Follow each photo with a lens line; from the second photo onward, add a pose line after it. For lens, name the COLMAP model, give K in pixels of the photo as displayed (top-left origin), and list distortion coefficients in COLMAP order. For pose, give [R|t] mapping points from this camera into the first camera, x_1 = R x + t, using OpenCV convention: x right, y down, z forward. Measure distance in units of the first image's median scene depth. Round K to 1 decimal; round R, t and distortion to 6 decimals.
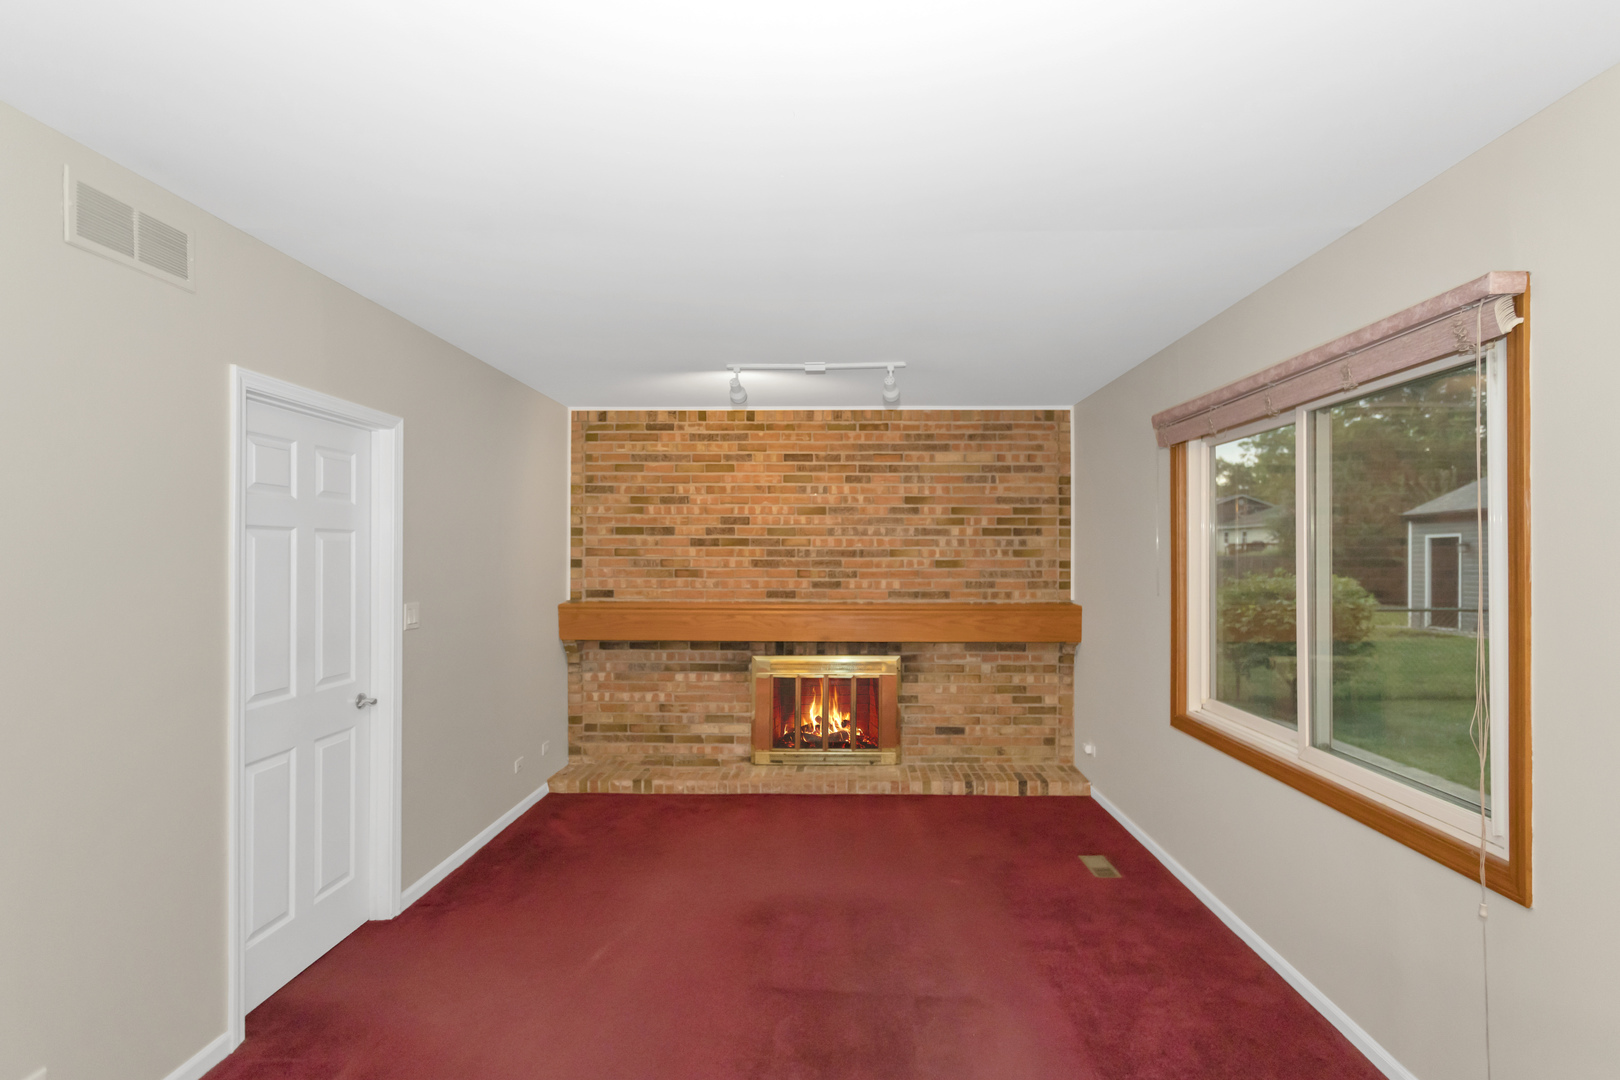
lens RADIAL K [[782.9, 0, 840.7], [0, 782.9, 550.5], [0, 0, 1]] dist [-0.003531, 0.002201]
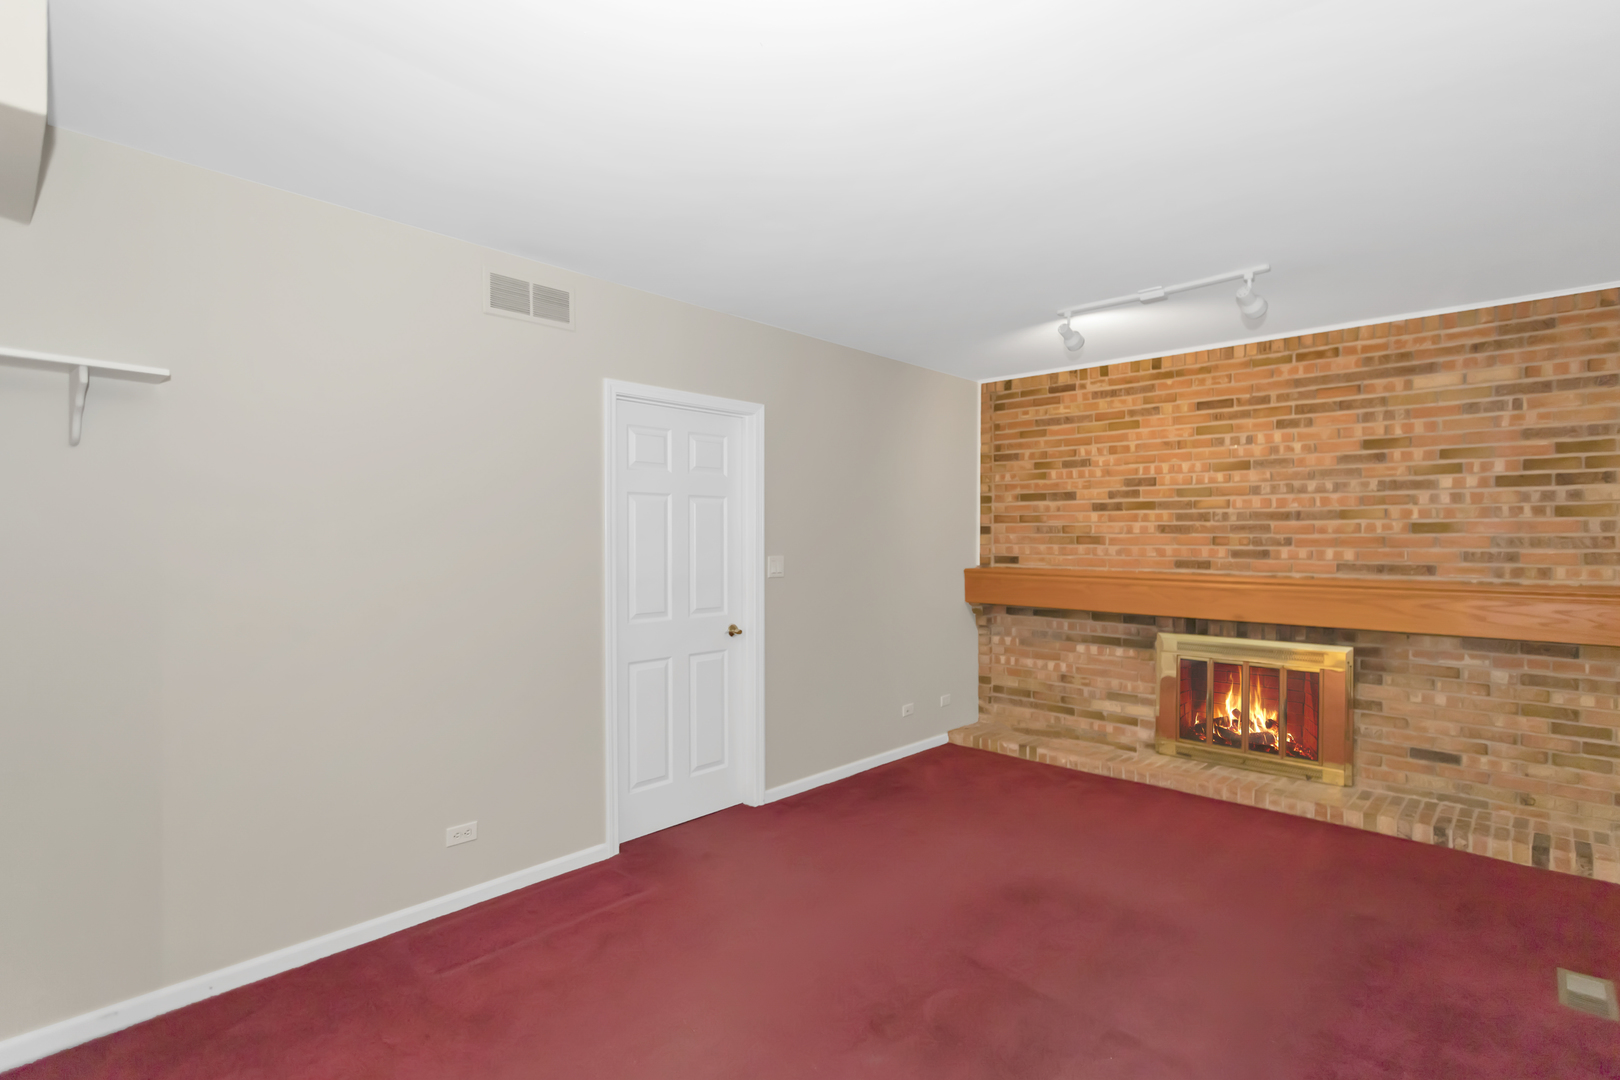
lens RADIAL K [[782.9, 0, 838.9], [0, 782.9, 546.5], [0, 0, 1]] dist [-0.003531, 0.002201]
pose [[0.750842, 0.007374, -0.660441, 0.202814], [0.004611, 0.999855, 0.016406, 0.020225], [0.660466, -0.015363, 0.750698, 0.088783]]
